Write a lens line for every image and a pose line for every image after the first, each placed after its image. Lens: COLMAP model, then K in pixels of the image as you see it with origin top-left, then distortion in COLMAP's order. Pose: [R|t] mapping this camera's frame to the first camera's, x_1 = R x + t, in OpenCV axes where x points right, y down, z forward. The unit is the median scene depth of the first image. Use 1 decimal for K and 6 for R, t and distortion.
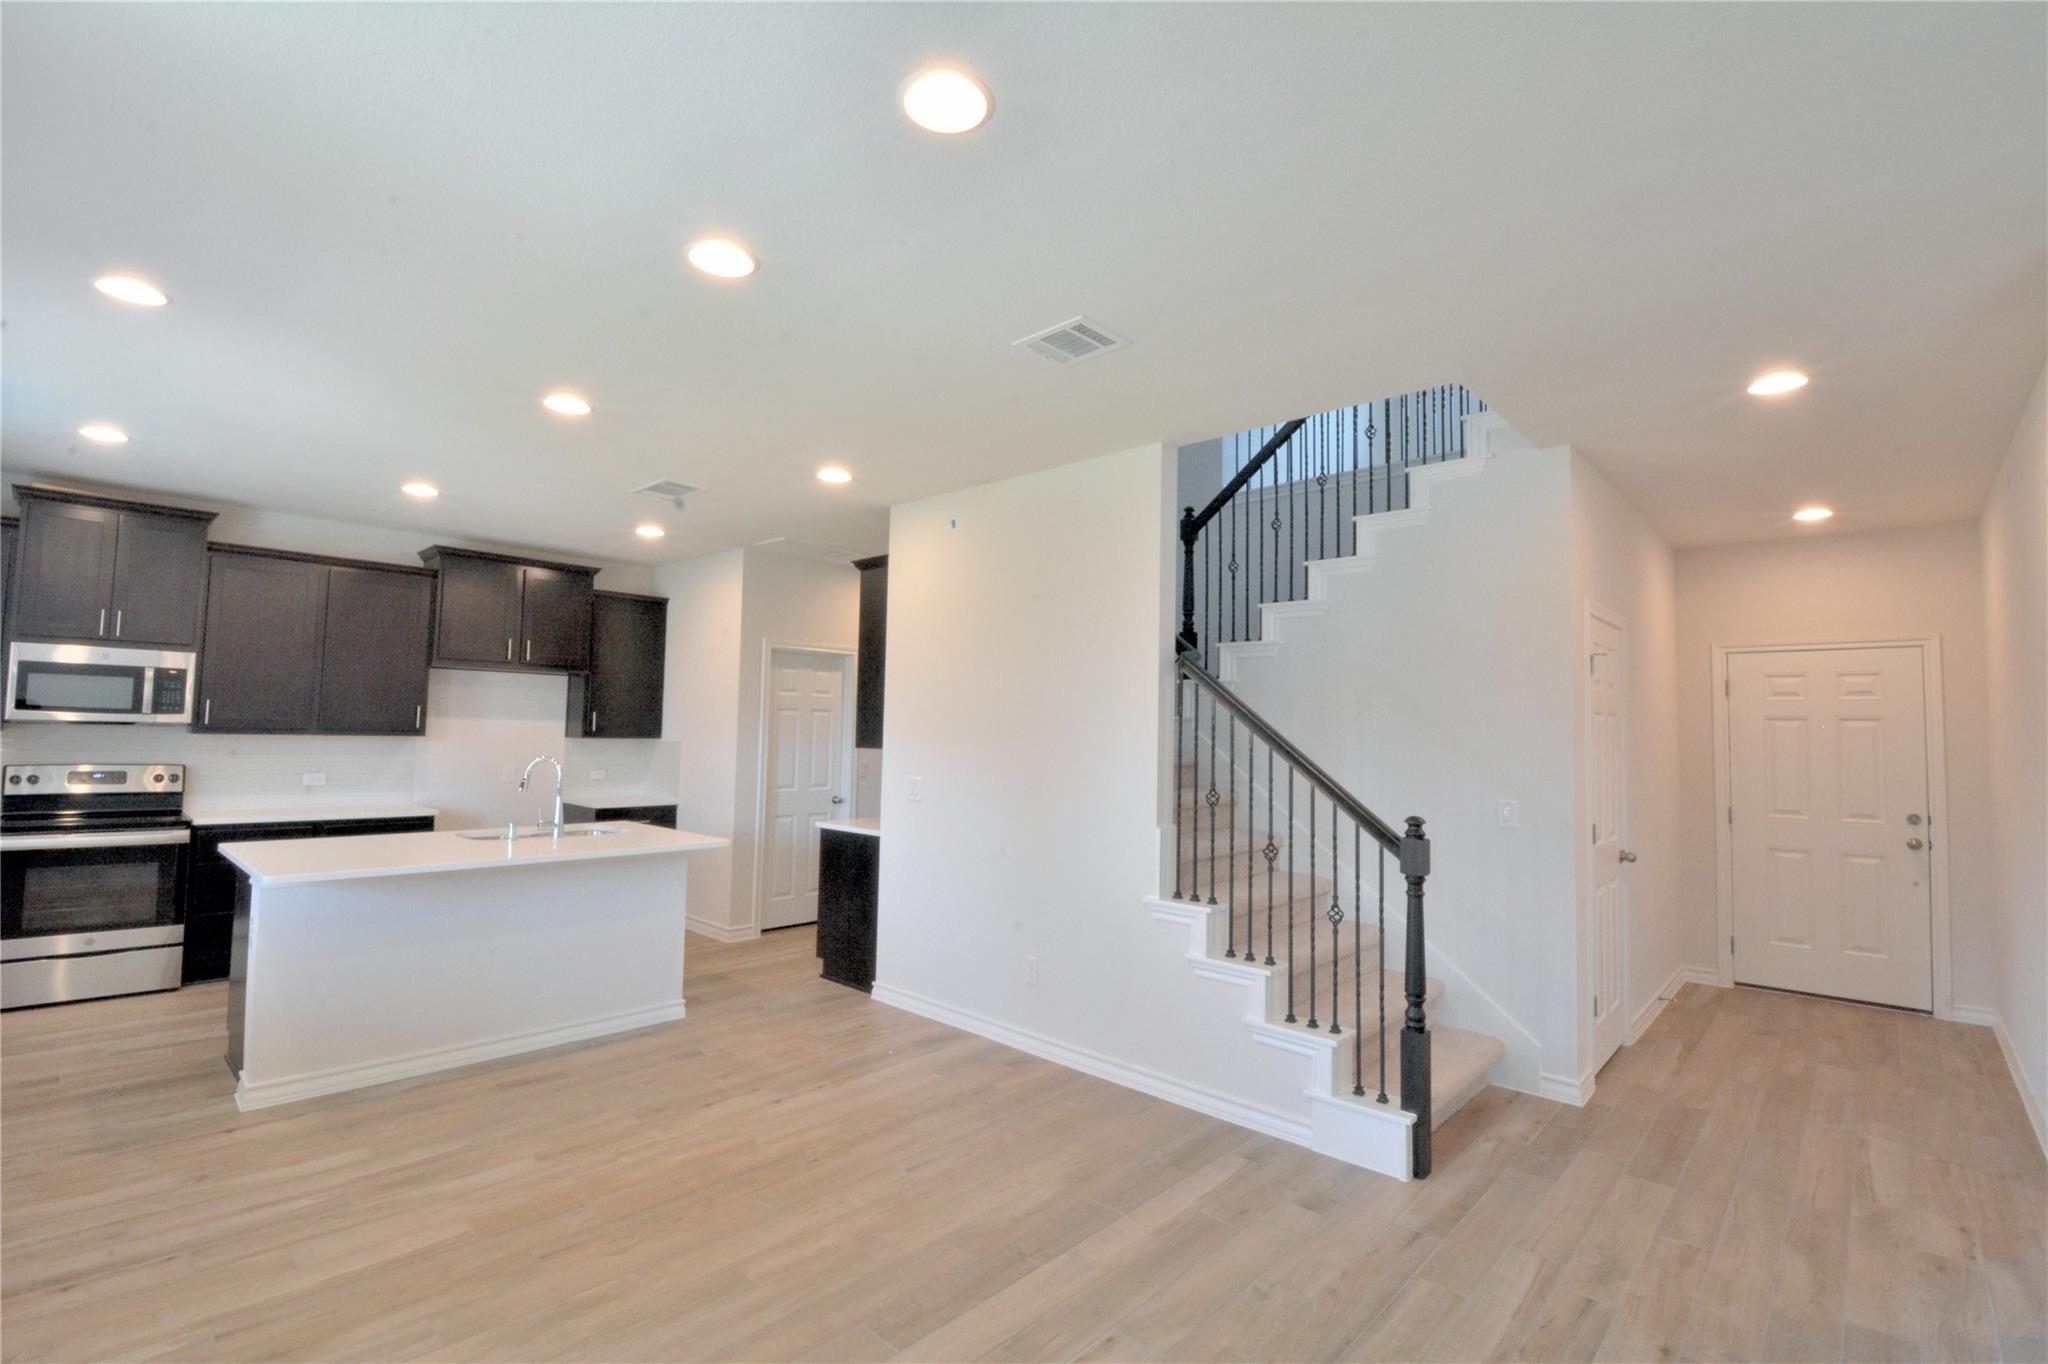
lens RADIAL K [[916.6, 0, 1021.2], [0, 916.6, 677.1], [0, 0, 1]] dist [-0.000326, -0.013654]
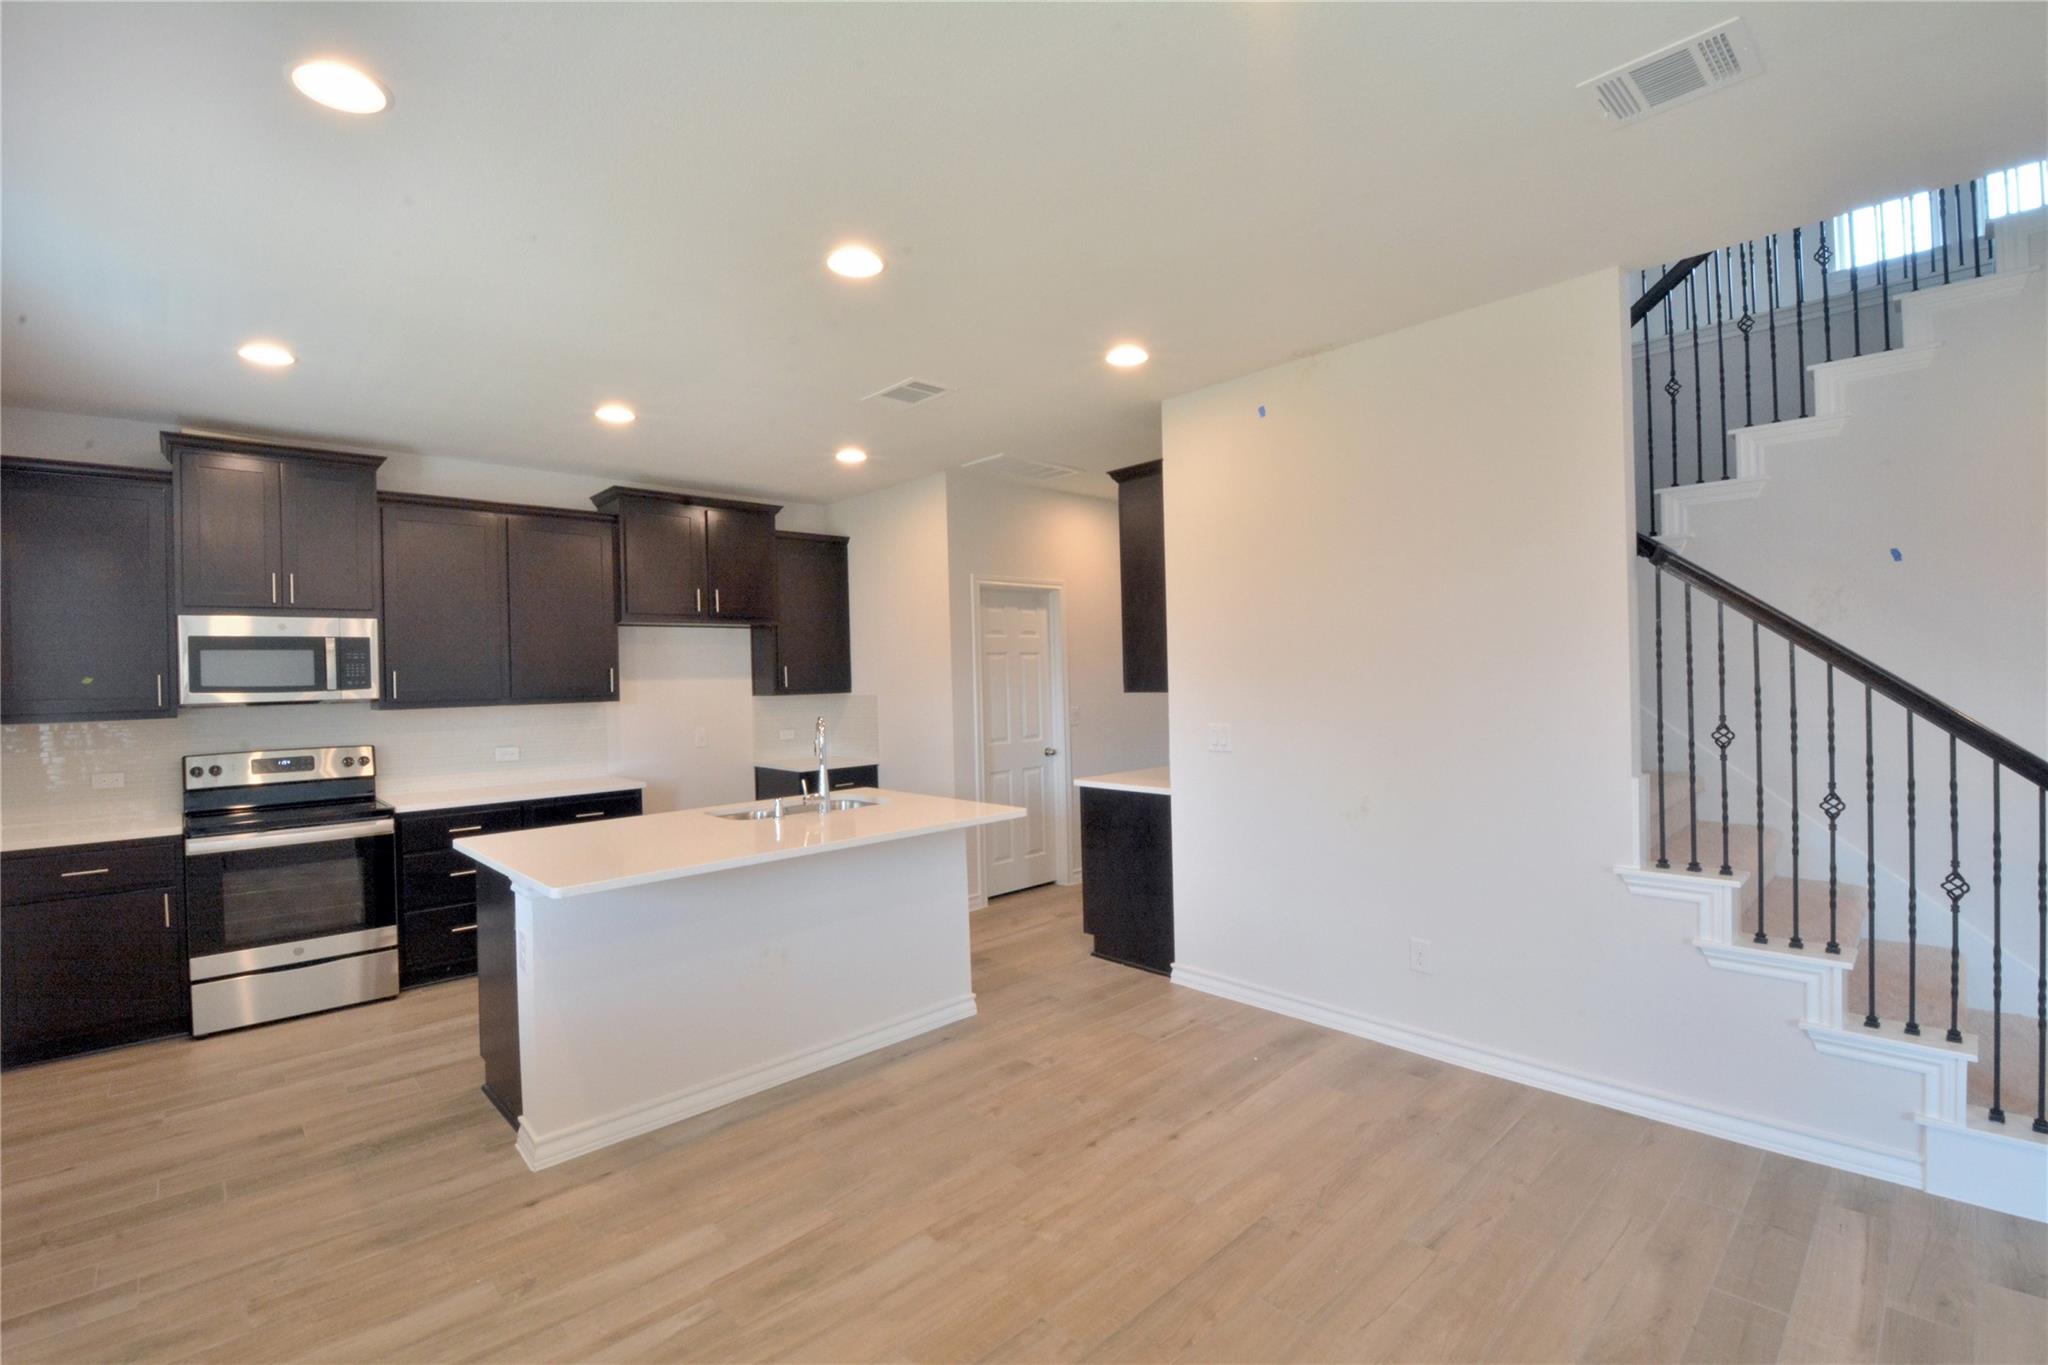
lens RADIAL K [[900.9, 0, 1016.9], [0, 900.9, 678.3], [0, 0, 1]] dist [0.003233, -0.015205]
pose [[0.996761, -0.045359, -0.066410, -0.279572], [0.049530, 0.996811, 0.062570, 0.008415], [0.063360, -0.065657, 0.995829, 0.199231]]
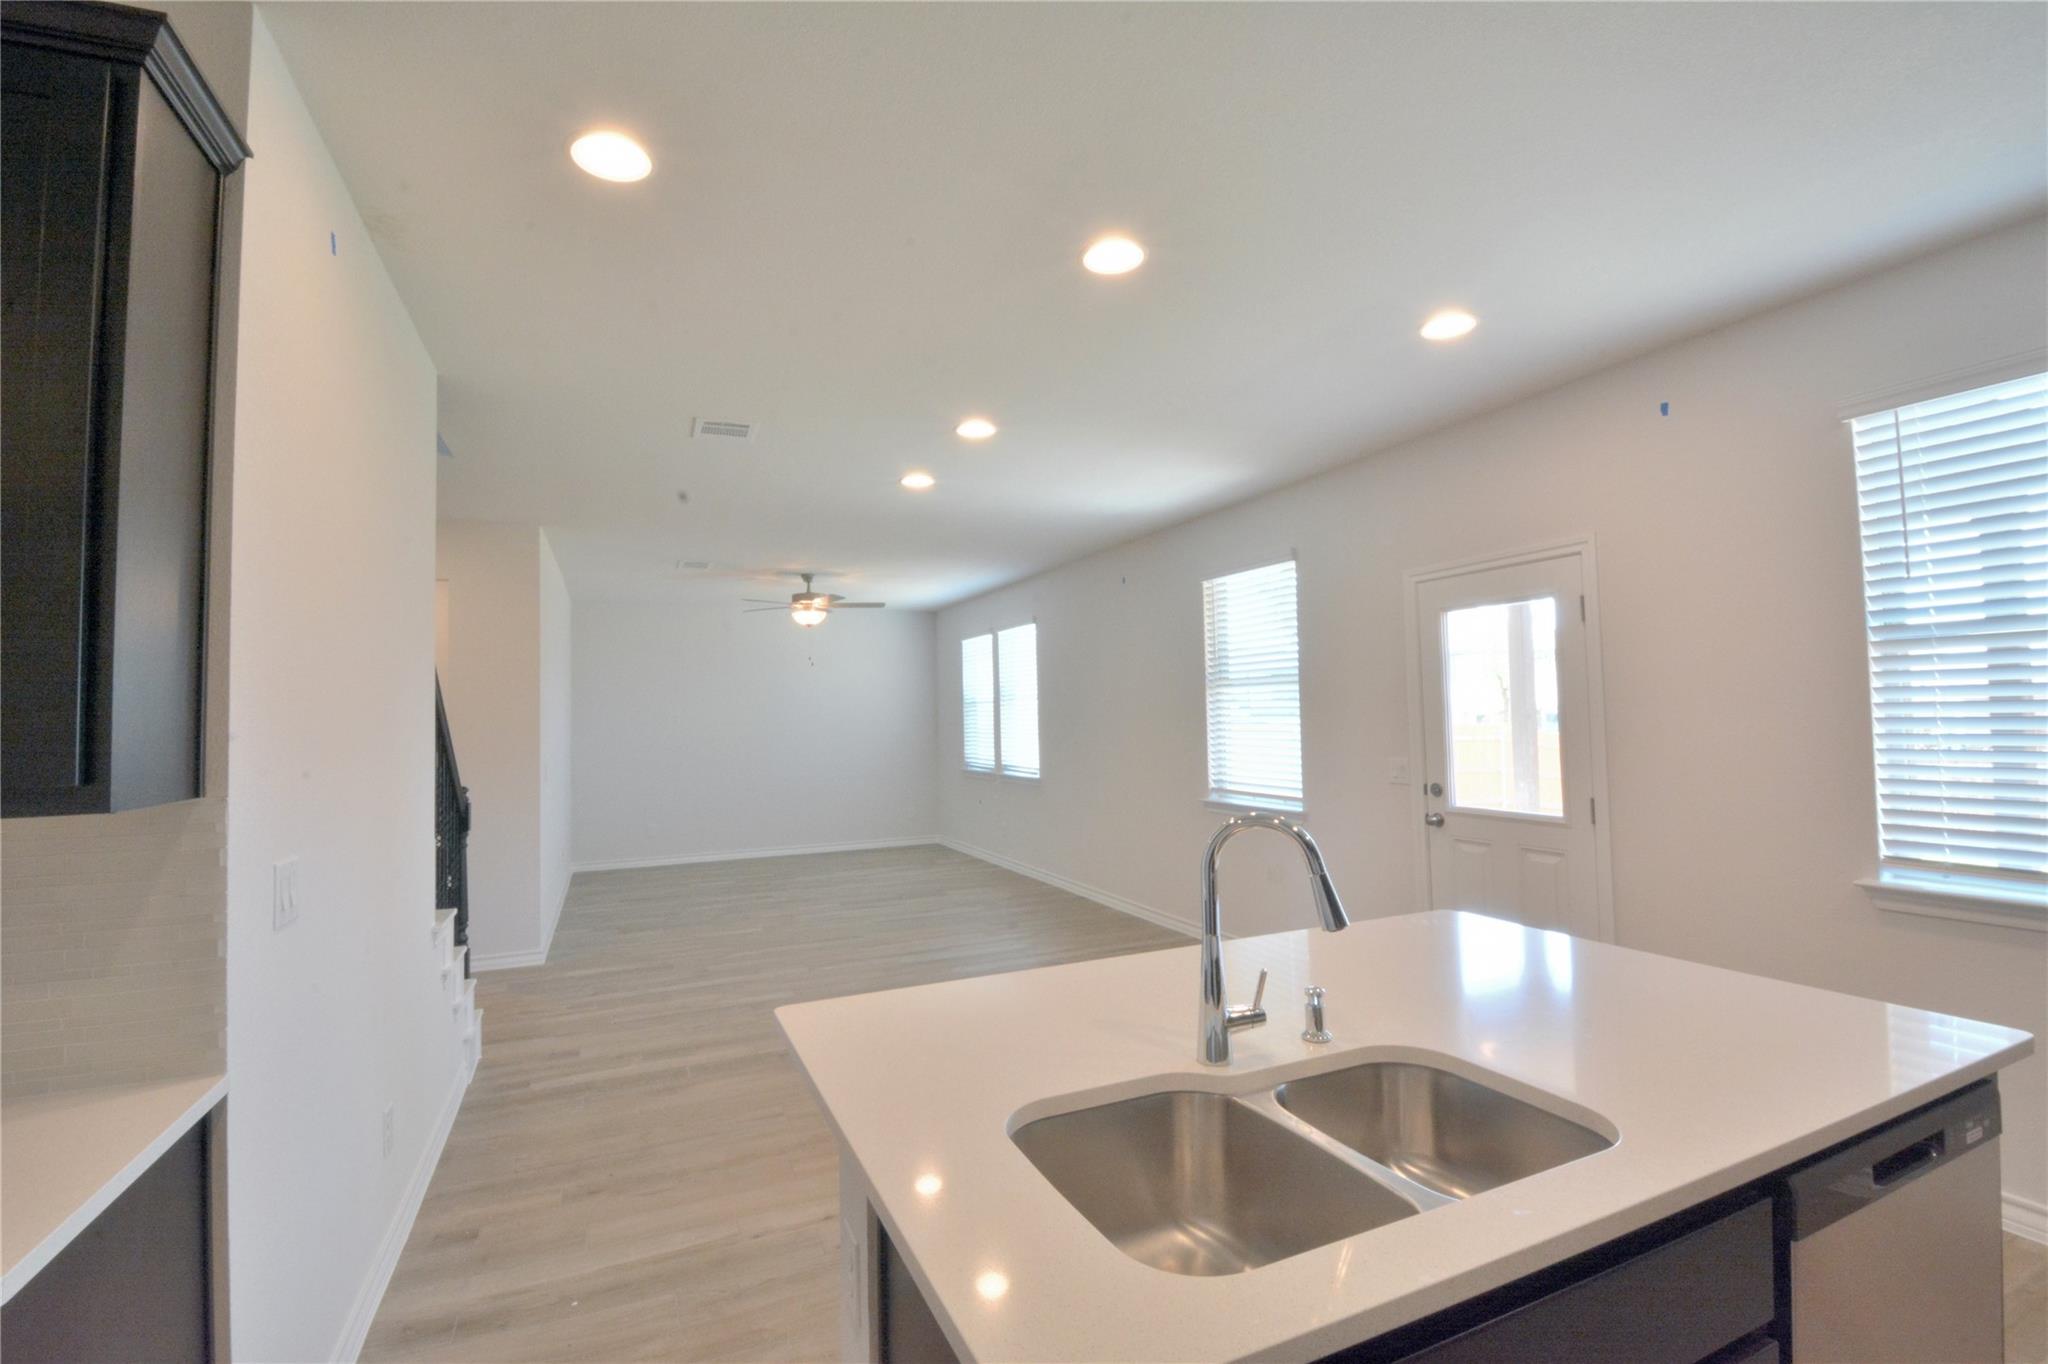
lens RADIAL K [[900.9, 0, 1016.9], [0, 900.9, 677.8], [0, 0, 1]] dist [0.003233, -0.015205]
pose [[-0.917435, 0.016817, 0.397530, -0.596969], [-0.020489, 0.995784, -0.089411, 0.072357], [-0.397358, -0.090173, -0.913222, 1.388582]]
